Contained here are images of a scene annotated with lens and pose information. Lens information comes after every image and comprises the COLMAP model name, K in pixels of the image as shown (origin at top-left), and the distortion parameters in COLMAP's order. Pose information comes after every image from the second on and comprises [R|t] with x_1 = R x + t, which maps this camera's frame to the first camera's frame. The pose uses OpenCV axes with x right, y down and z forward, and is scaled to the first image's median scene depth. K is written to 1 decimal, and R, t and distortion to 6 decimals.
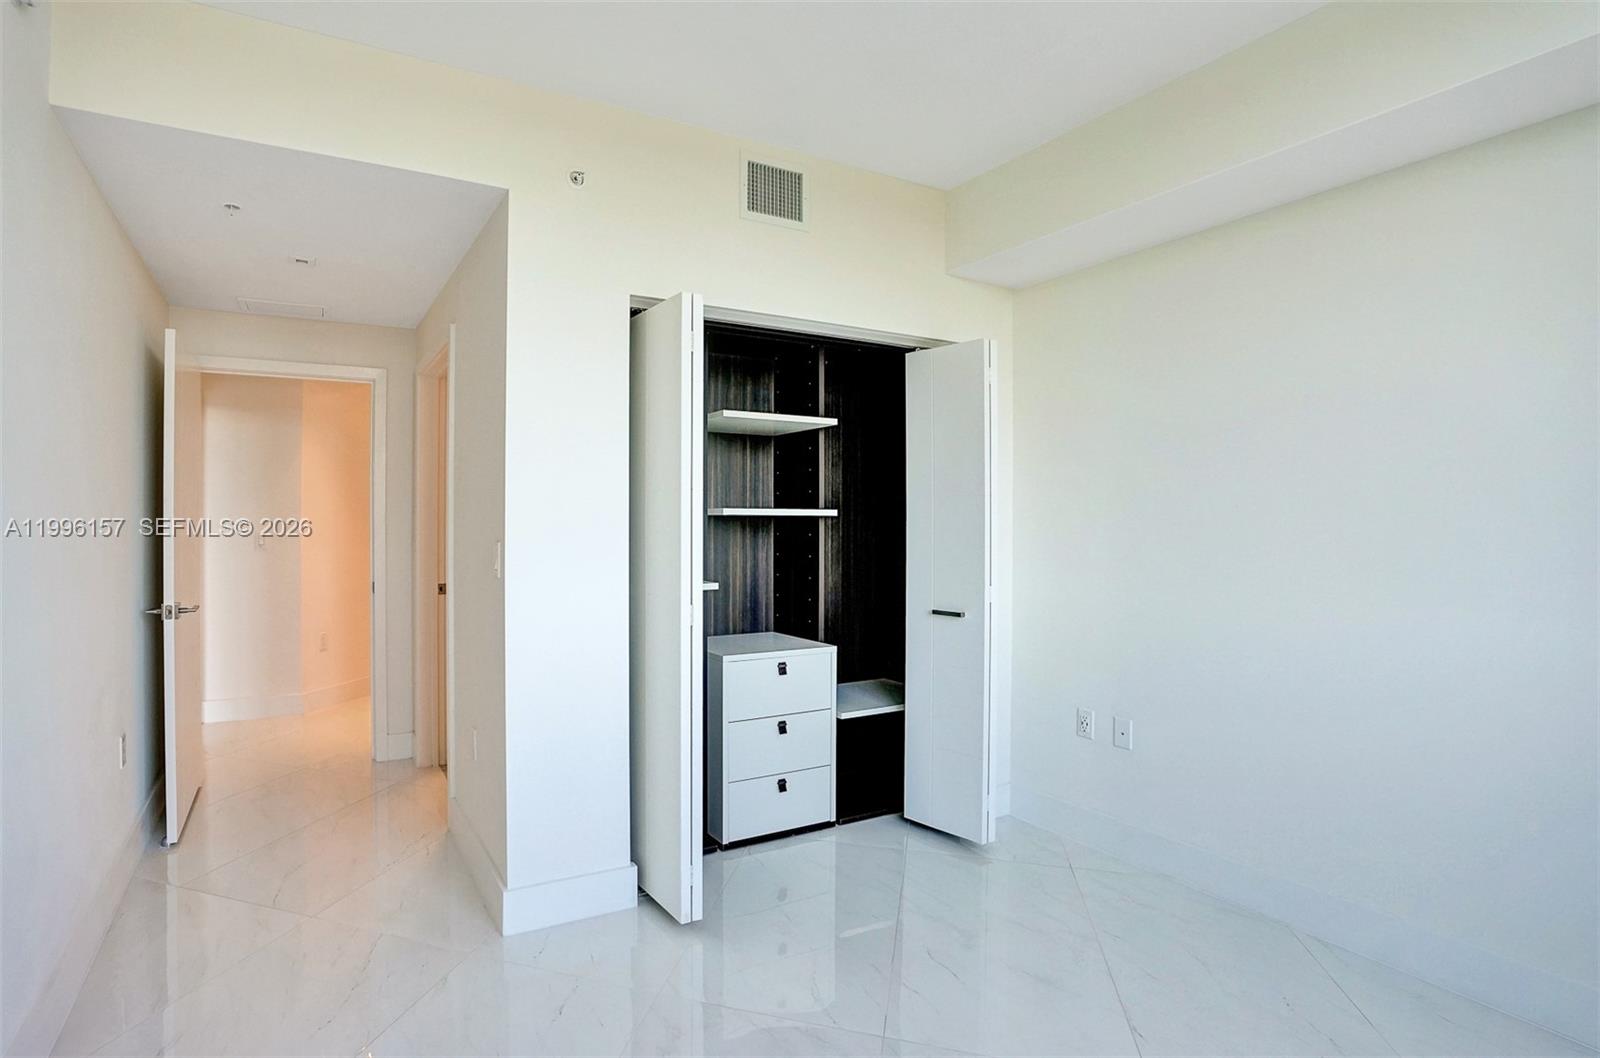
lens RADIAL K [[738.7, 0, 790.8], [0, 738.7, 522.7], [0, 0, 1]] dist [-0.047901, 0.000049]
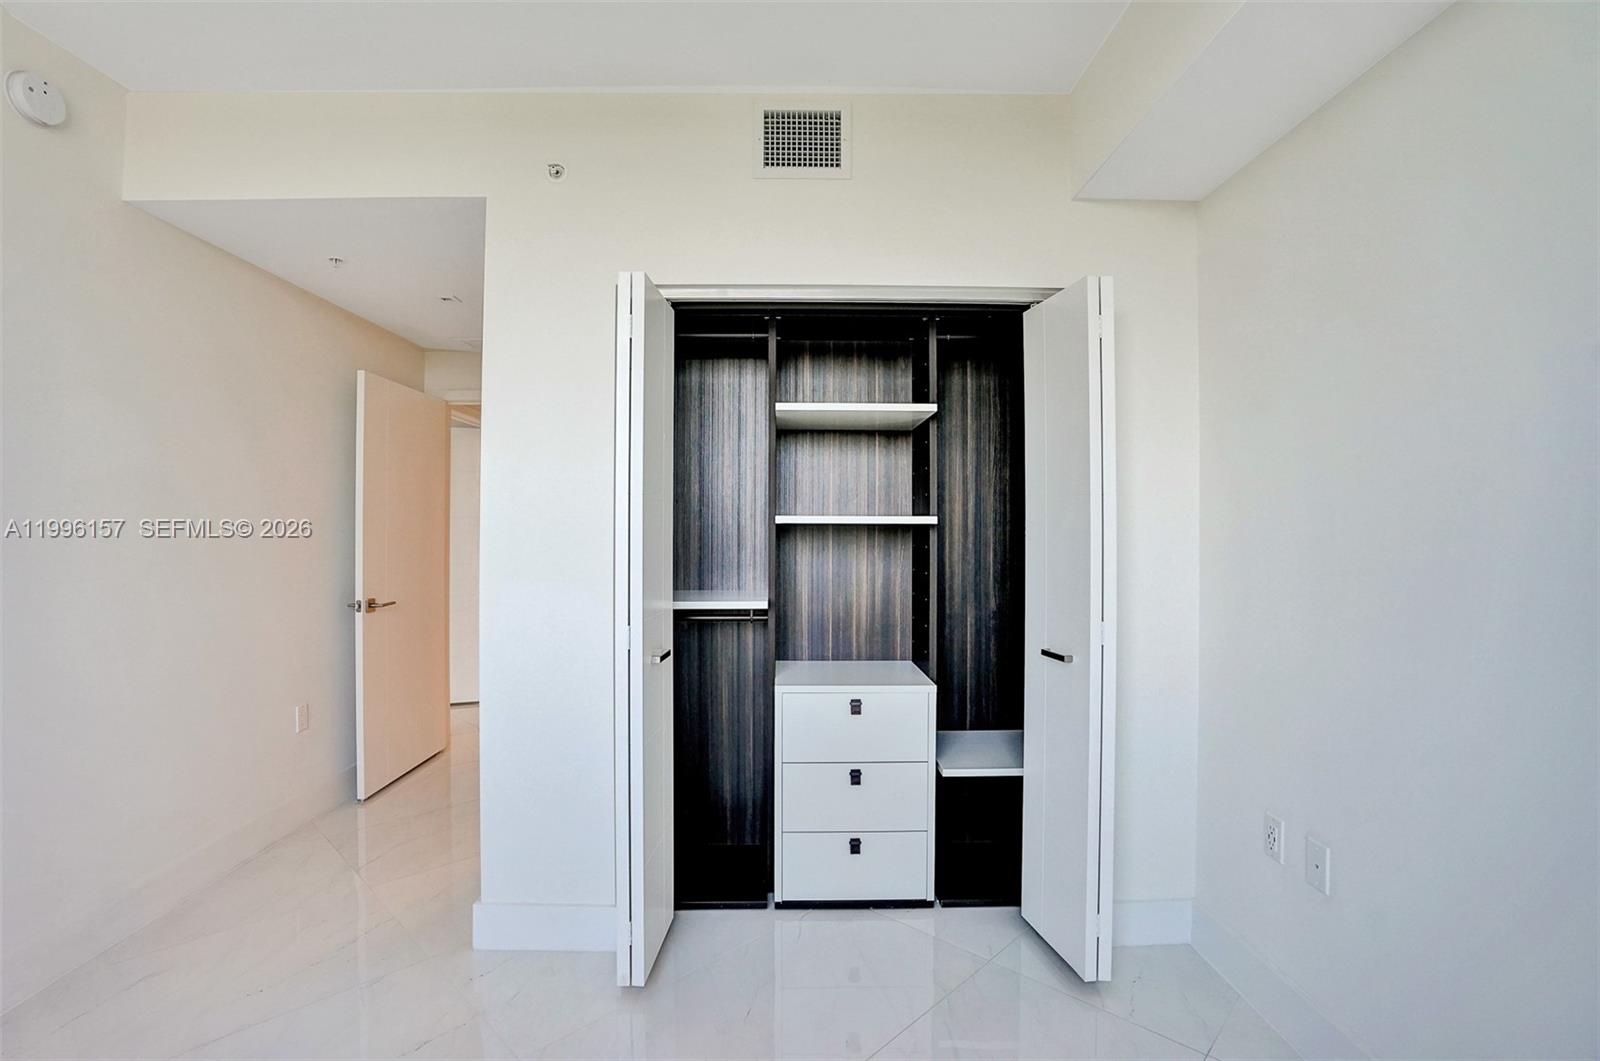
lens RADIAL K [[751.2, 0, 767.6], [0, 751.2, 523.2], [0, 0, 1]] dist [-0.077867, 0.032691]
pose [[0.886832, -0.004235, -0.462072, 0.276836], [-0.001027, 0.999937, -0.011136, -0.000437], [0.462091, 0.010350, 0.886772, 0.191992]]
